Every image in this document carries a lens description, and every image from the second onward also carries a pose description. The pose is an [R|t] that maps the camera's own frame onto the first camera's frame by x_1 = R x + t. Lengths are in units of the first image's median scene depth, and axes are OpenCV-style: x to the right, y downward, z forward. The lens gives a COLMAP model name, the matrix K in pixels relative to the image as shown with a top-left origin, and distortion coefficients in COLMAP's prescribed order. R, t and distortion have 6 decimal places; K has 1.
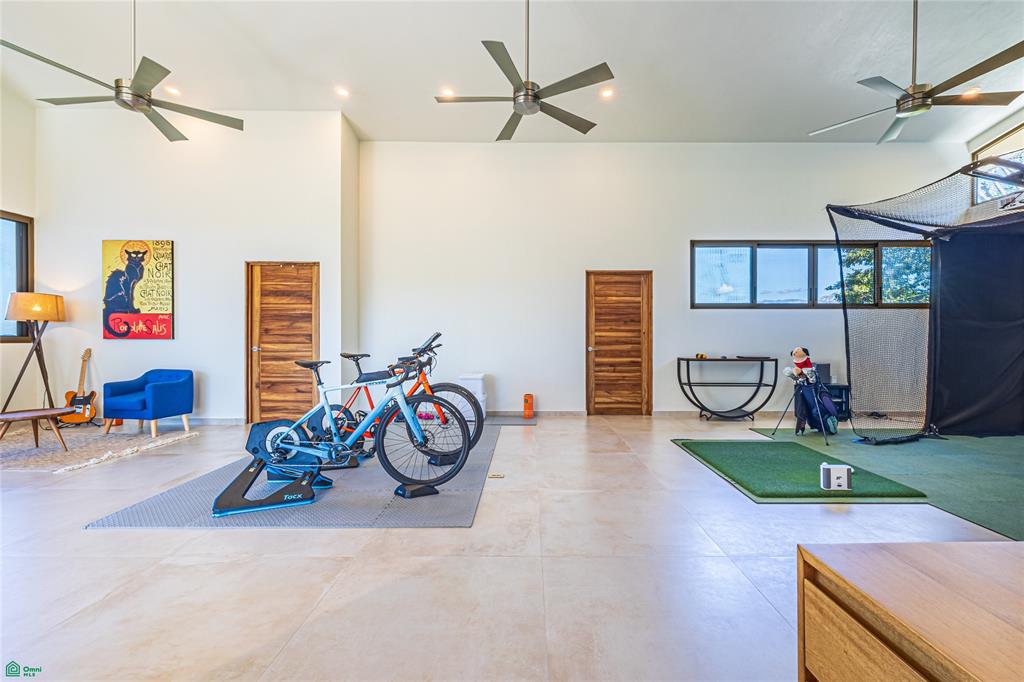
lens RADIAL K [[419.5, 0, 520.5], [0, 419.5, 340.0], [0, 0, 1]] dist [0.002454, 0.000233]
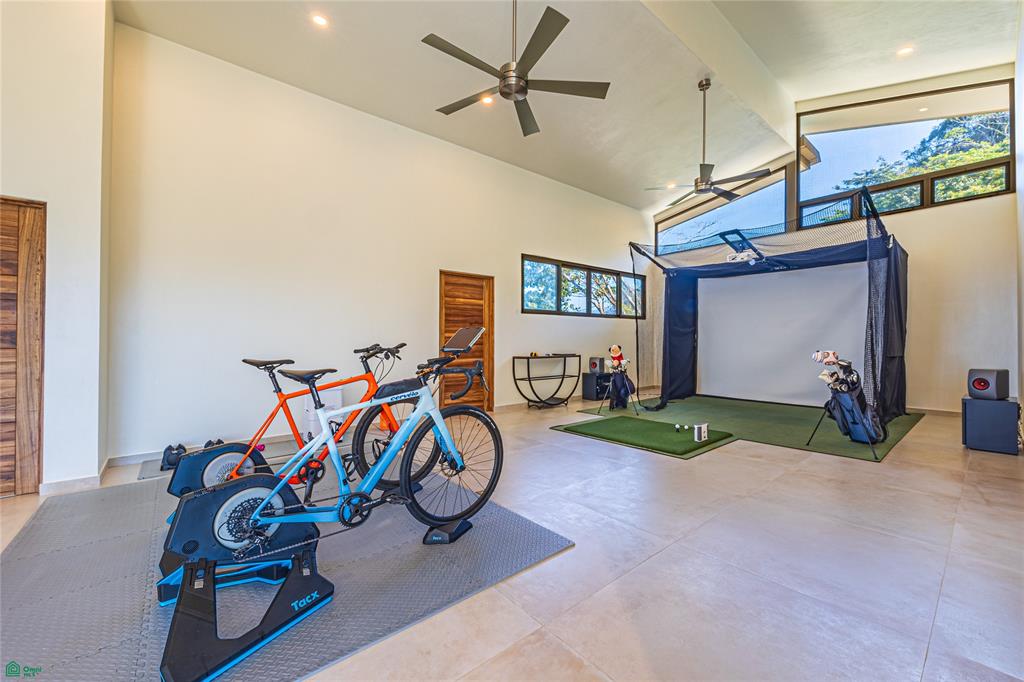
lens RADIAL K [[406.3, 0, 515.6], [0, 406.3, 337.4], [0, 0, 1]] dist [-0.002544, -0.000312]
pose [[0.760061, 0.001919, 0.649849, -0.353598], [0.009386, 0.999859, -0.013930, 0.006807], [-0.649784, 0.016687, 0.759936, 0.188390]]
